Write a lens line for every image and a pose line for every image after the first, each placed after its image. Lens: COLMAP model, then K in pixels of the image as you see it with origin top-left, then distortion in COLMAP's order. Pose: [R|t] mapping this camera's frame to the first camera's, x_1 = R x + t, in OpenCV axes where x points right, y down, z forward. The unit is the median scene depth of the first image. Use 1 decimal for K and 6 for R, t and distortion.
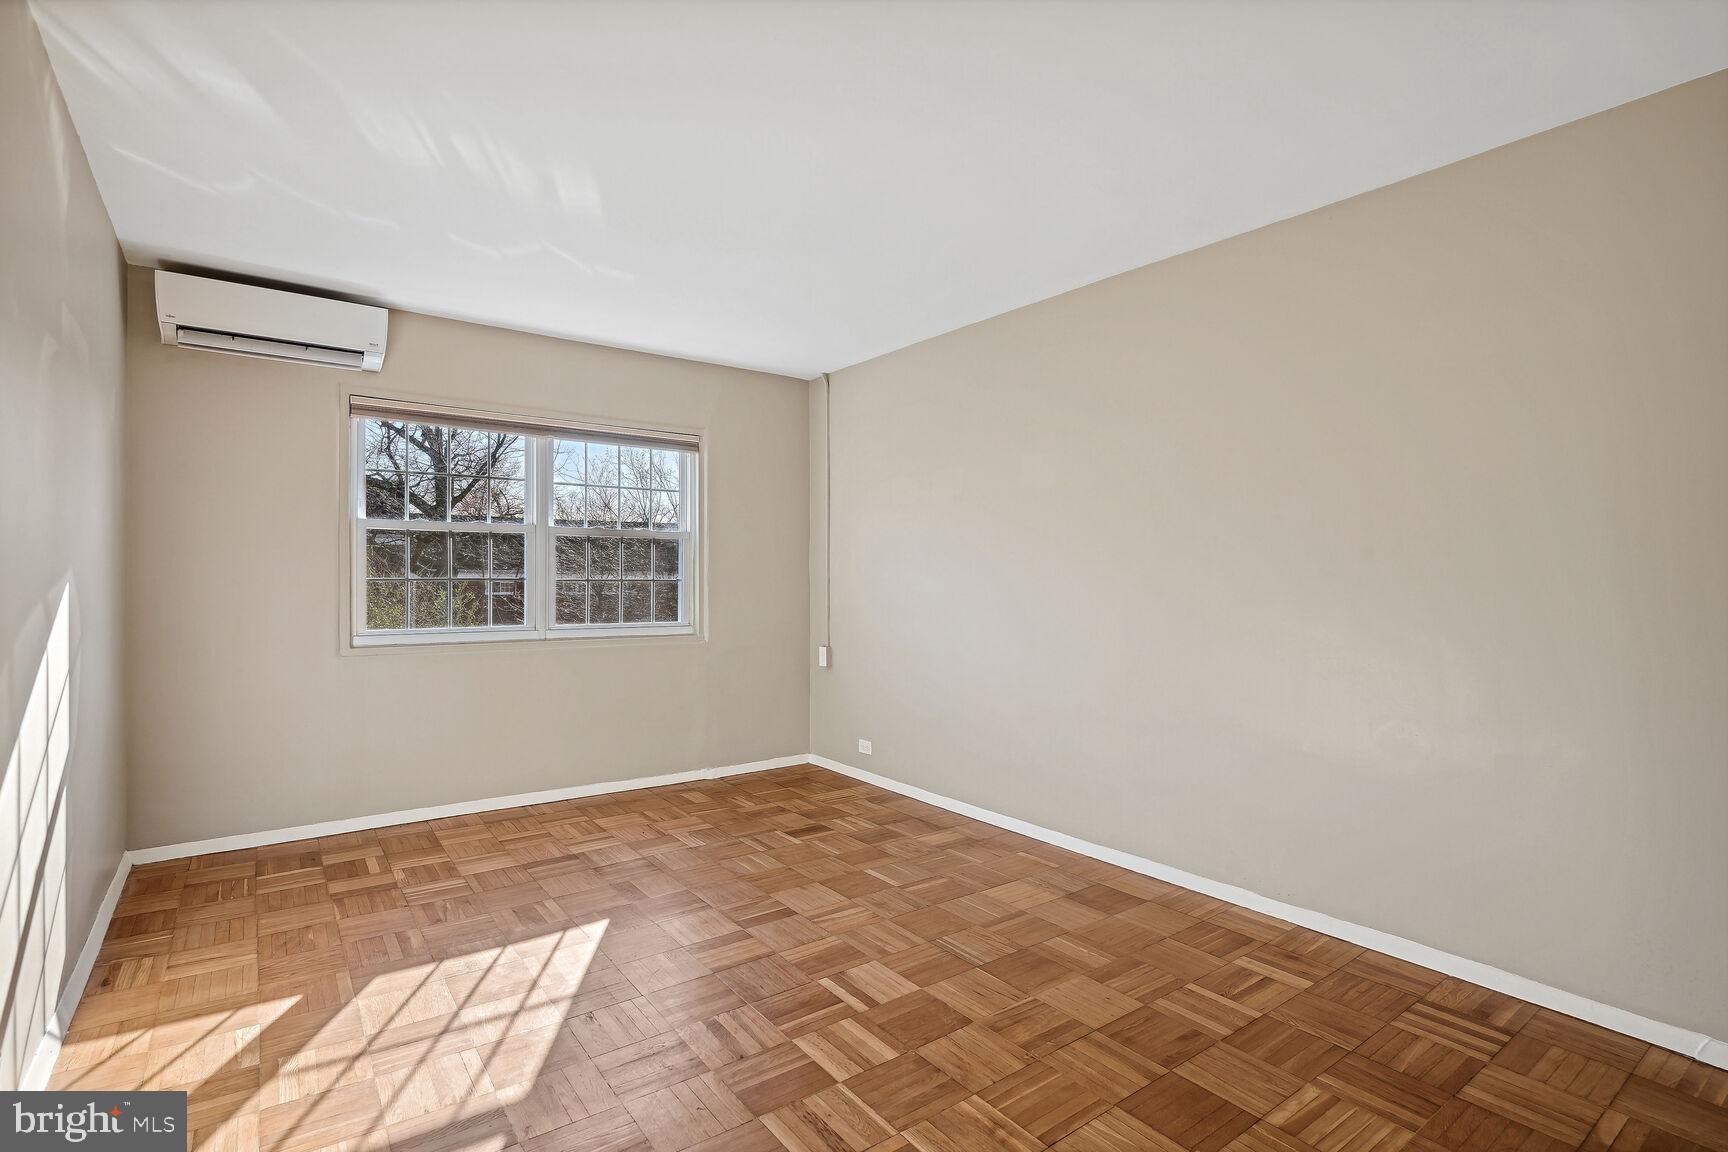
lens RADIAL K [[840.3, 0, 865.2], [0, 840.3, 569.0], [0, 0, 1]] dist [-0.001834, 0.001337]
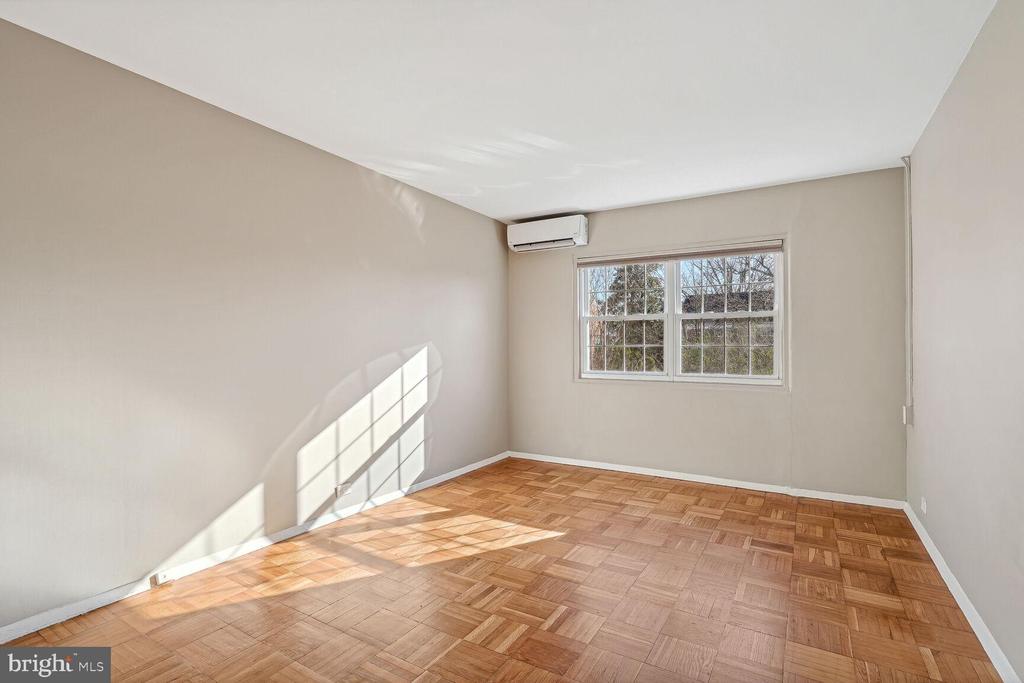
lens RADIAL K [[498.0, 0, 500.3], [0, 498.0, 340.6], [0, 0, 1]] dist [-0.001834, 0.001337]
pose [[0.371290, -0.013496, -0.928419, 0.501390], [0.011714, 0.999883, -0.009851, 0.009598], [0.928443, -0.007218, 0.371405, 0.373634]]
